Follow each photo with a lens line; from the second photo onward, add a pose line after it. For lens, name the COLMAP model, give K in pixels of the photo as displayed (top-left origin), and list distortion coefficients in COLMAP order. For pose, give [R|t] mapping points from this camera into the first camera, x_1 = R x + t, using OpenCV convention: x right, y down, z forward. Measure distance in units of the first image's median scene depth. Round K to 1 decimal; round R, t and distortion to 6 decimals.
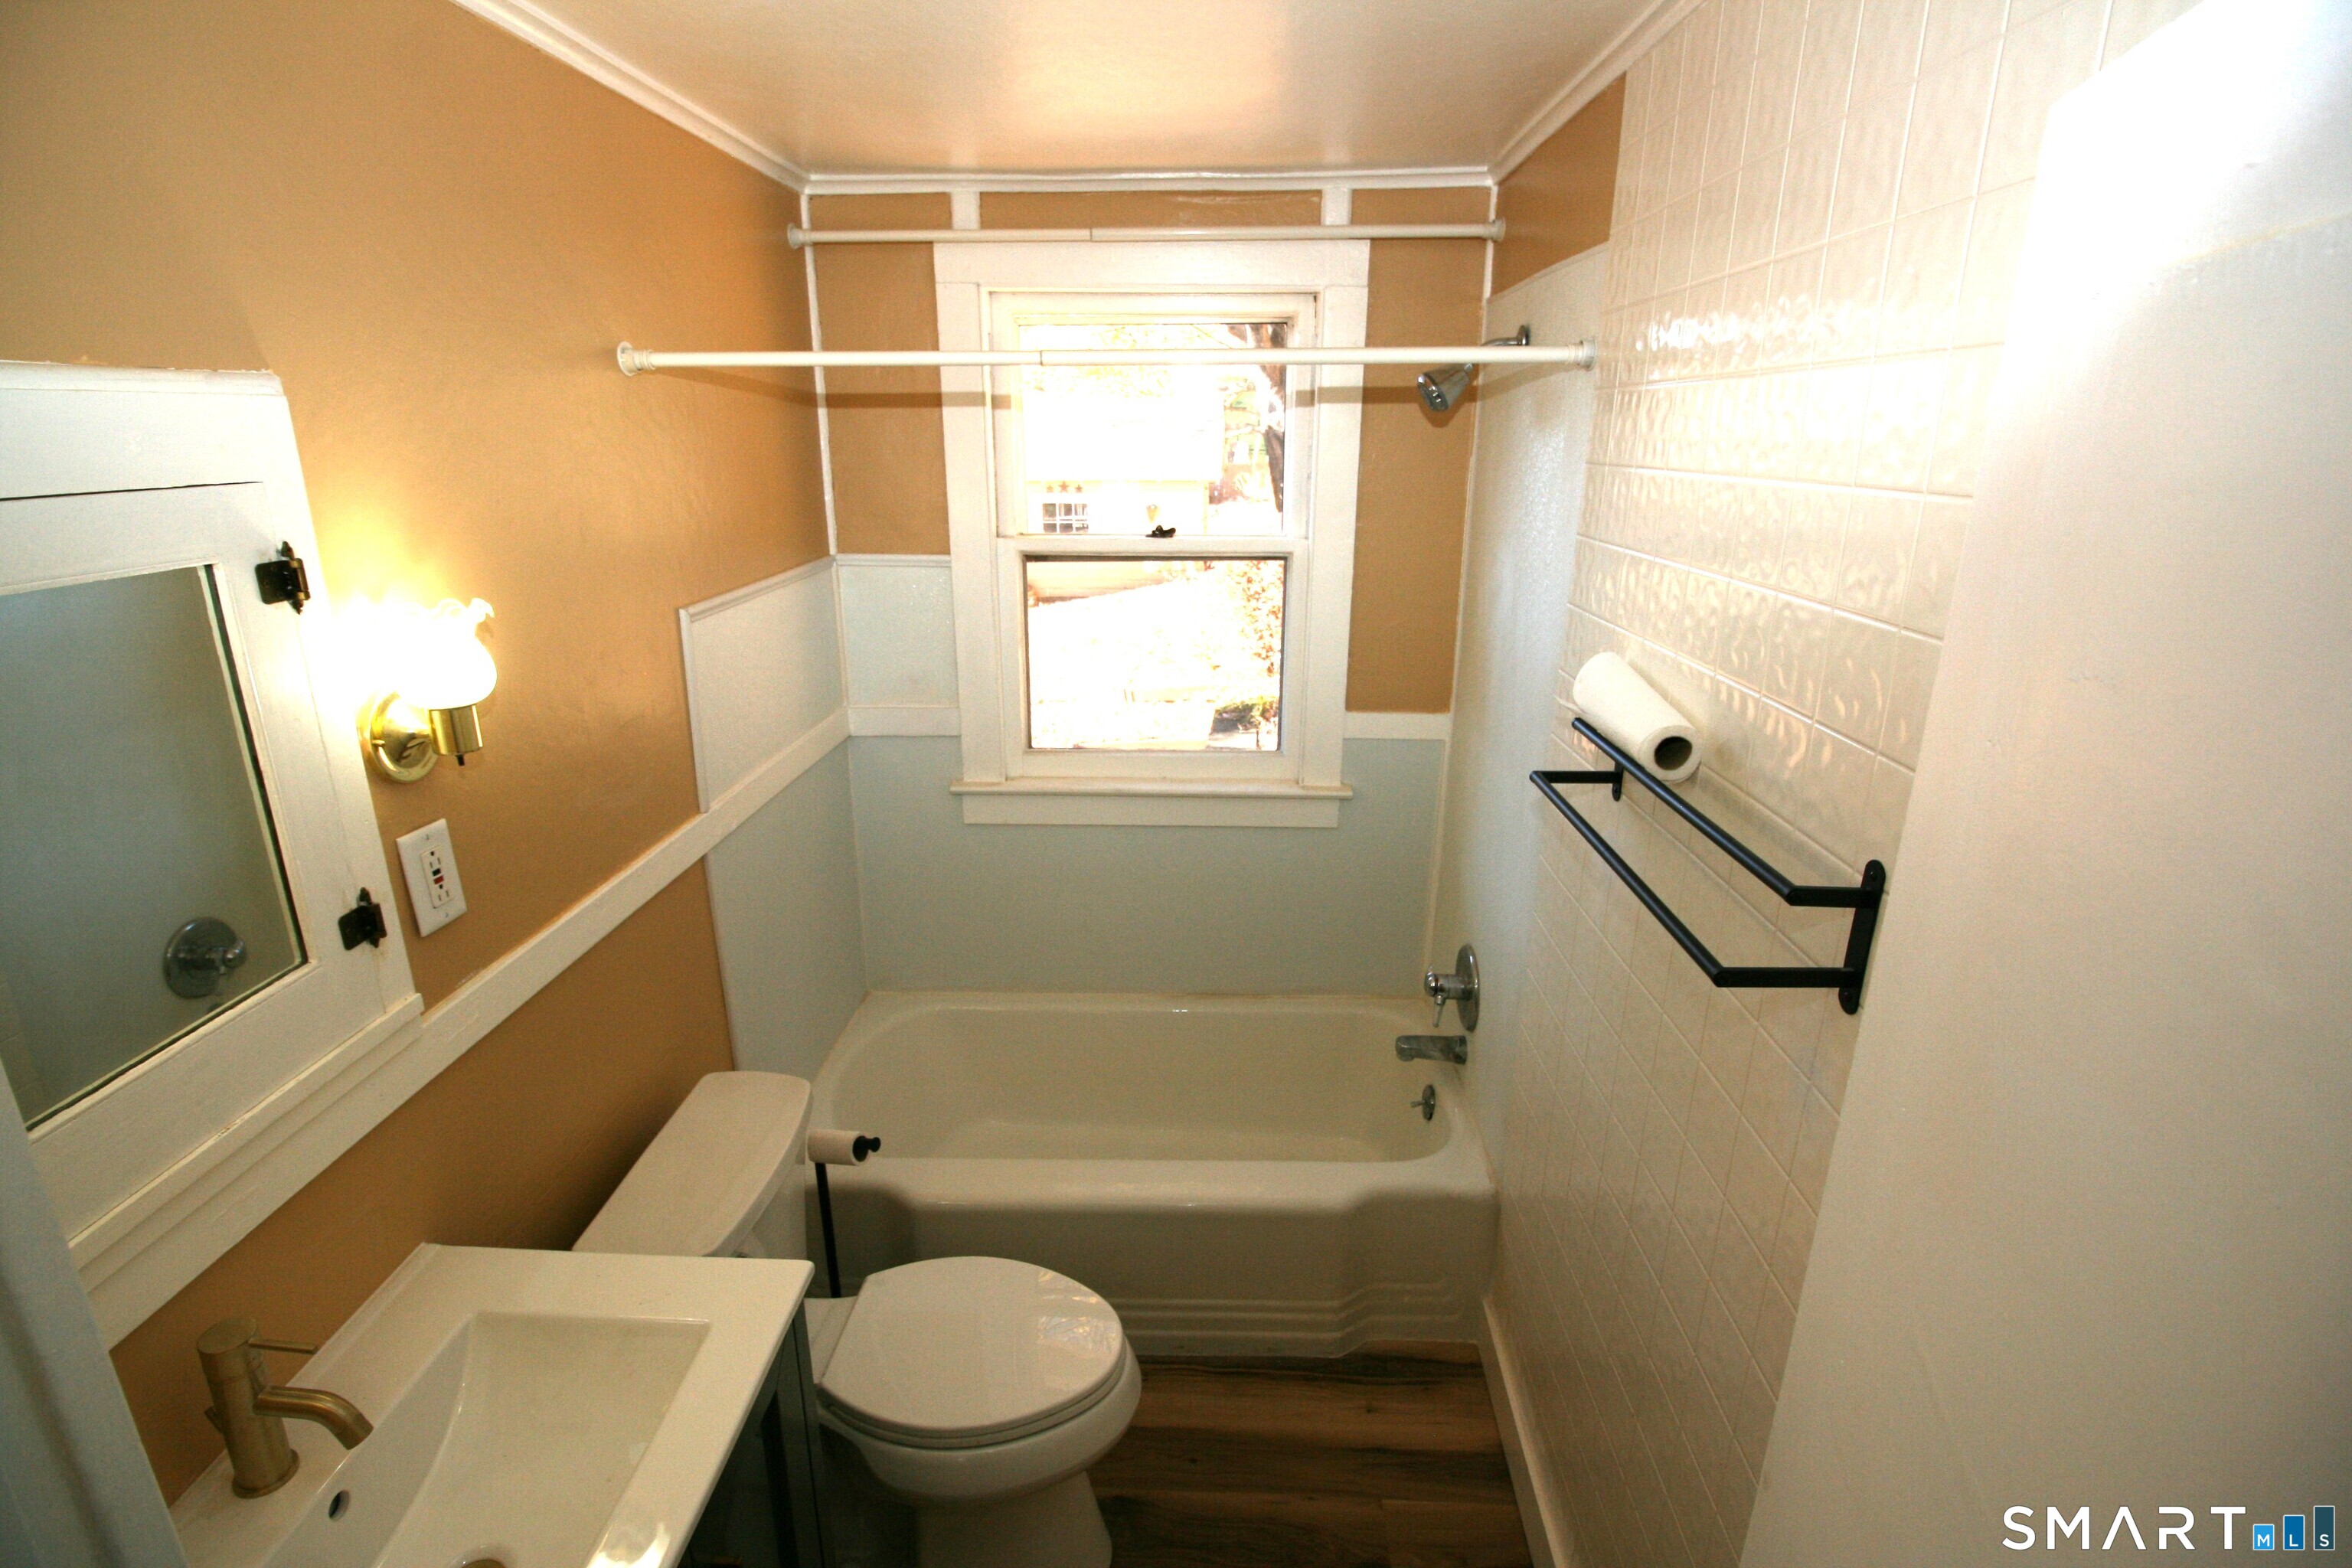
lens RADIAL K [[1091.1, 0, 1178.1], [0, 1091.1, 776.3], [0, 0, 1]] dist [-0.015386, -0.003906]
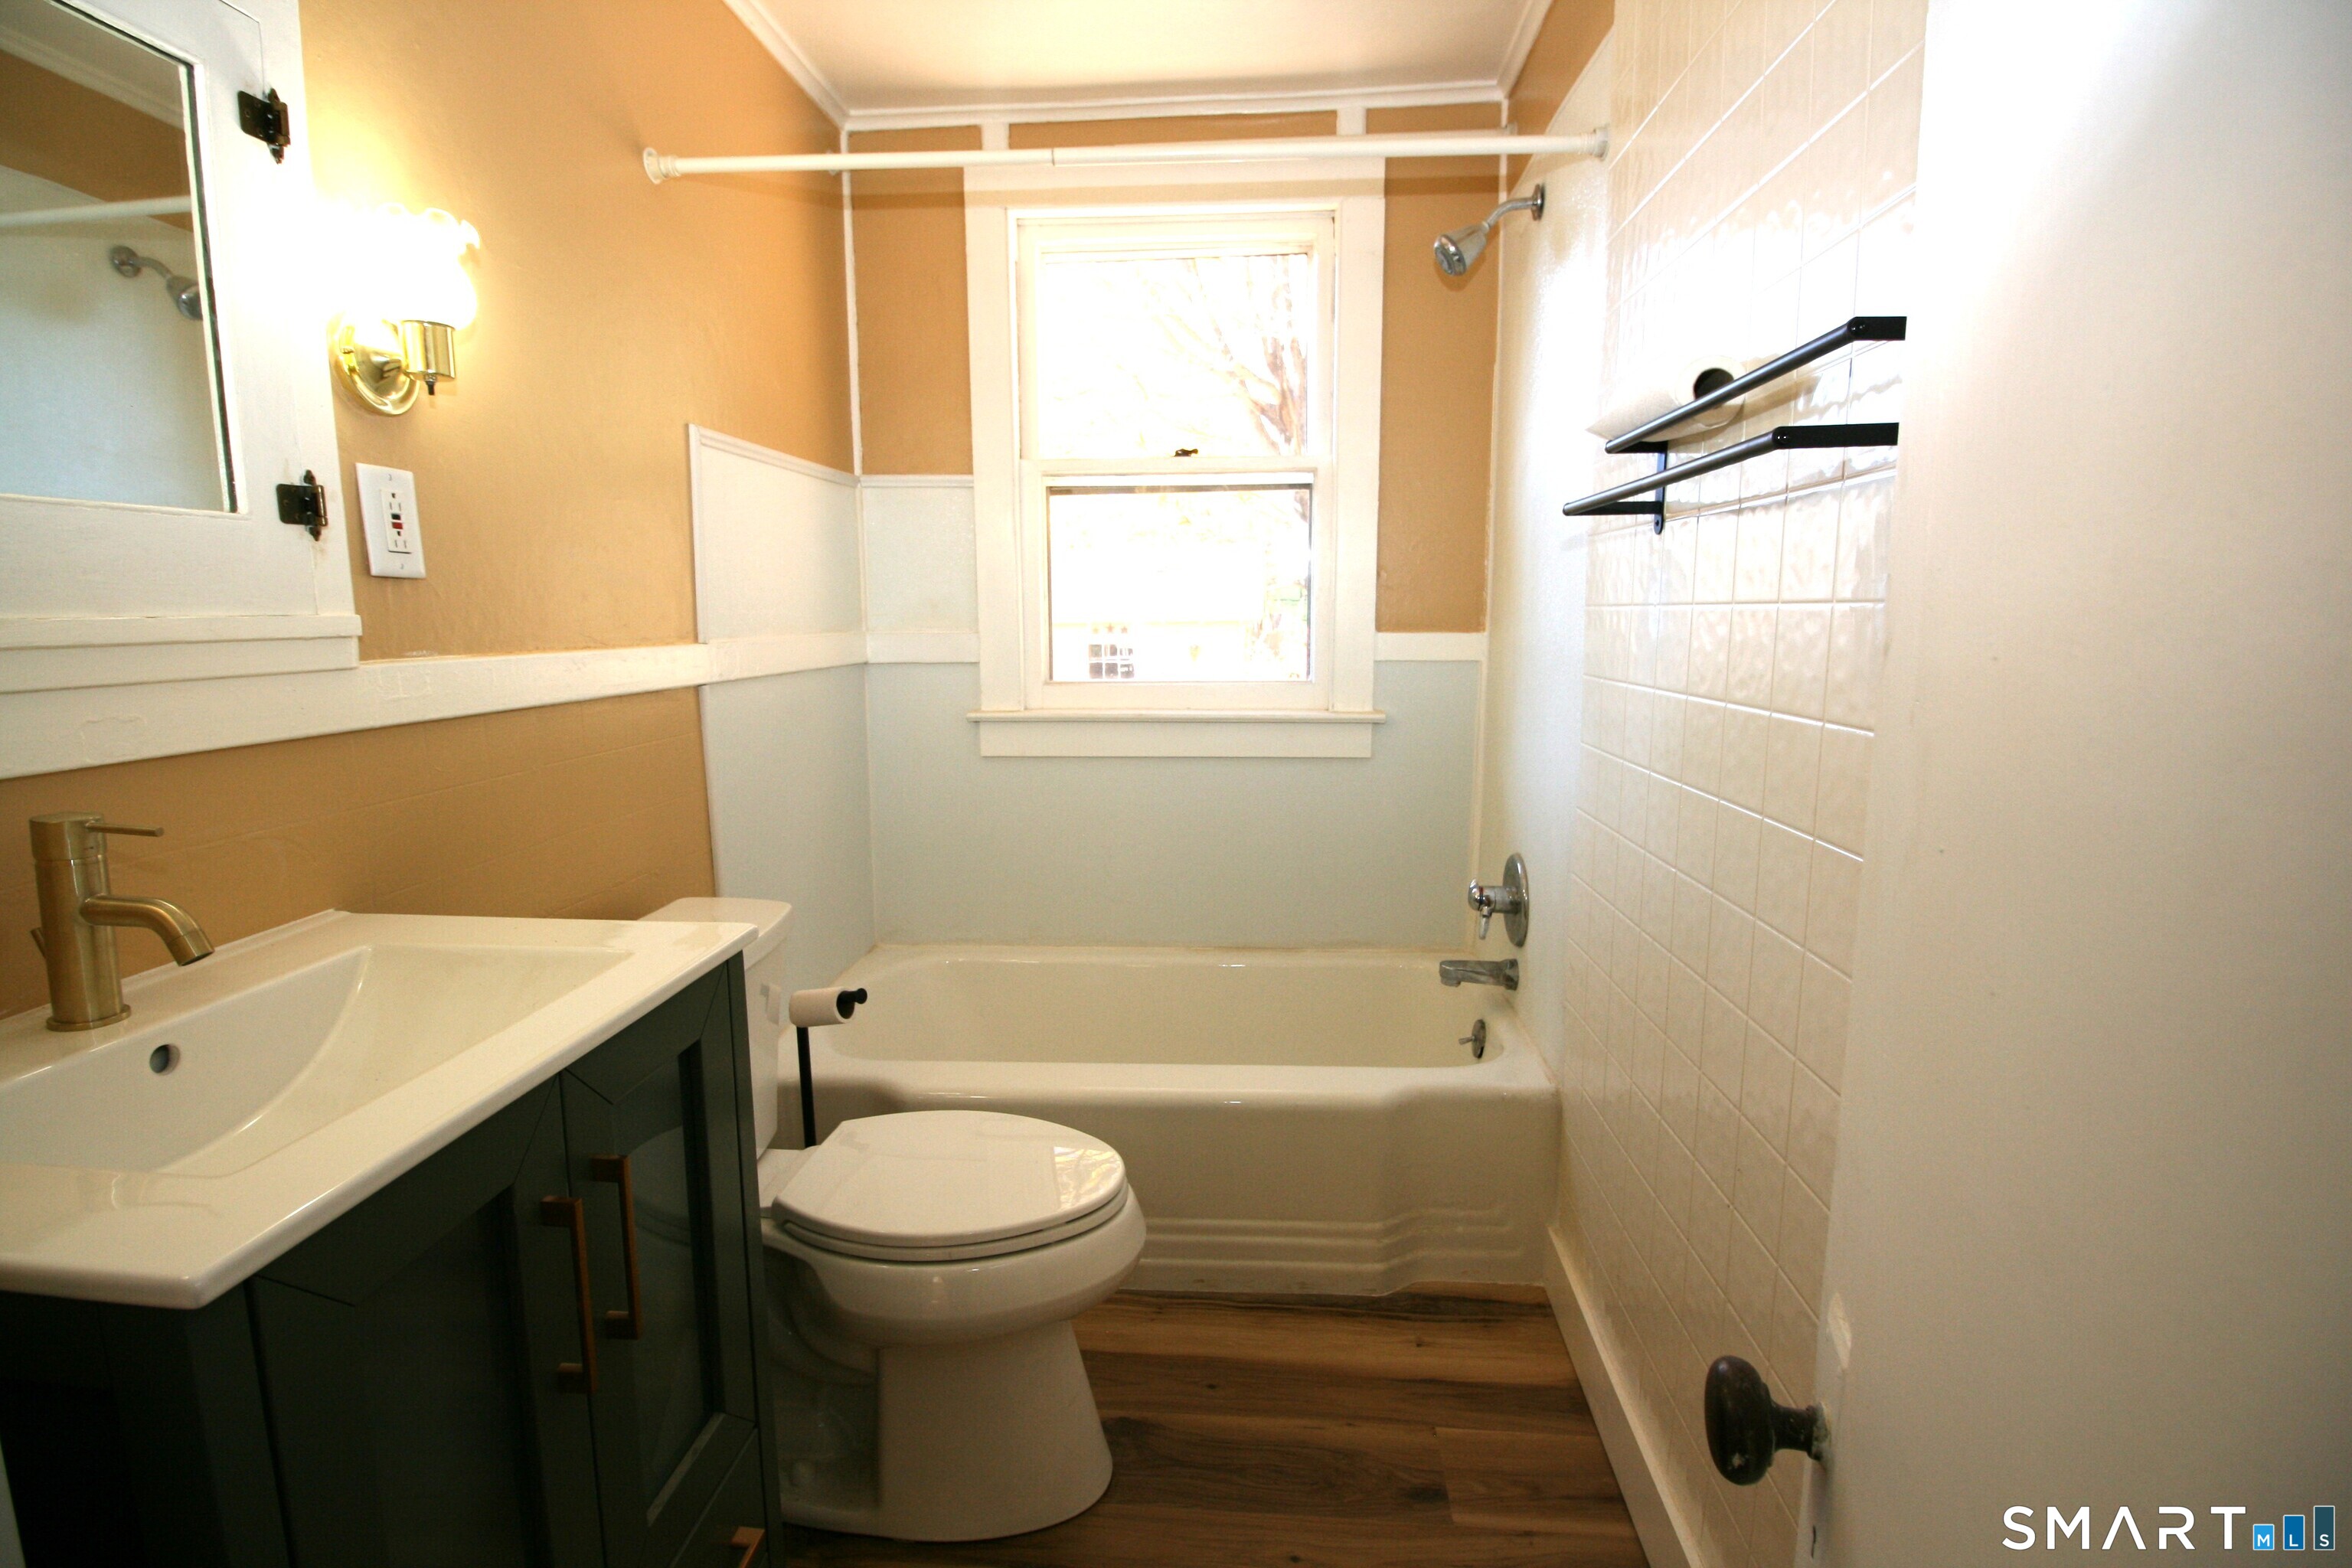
lens RADIAL K [[1091.1, 0, 1175.3], [0, 1091.1, 782.2], [0, 0, 1]] dist [-0.015386, -0.003906]
pose [[0.998950, -0.004676, -0.045565, 0.023241], [-0.002446, 0.987910, -0.155009, 0.258622], [0.045739, 0.154958, 0.986862, 0.071975]]
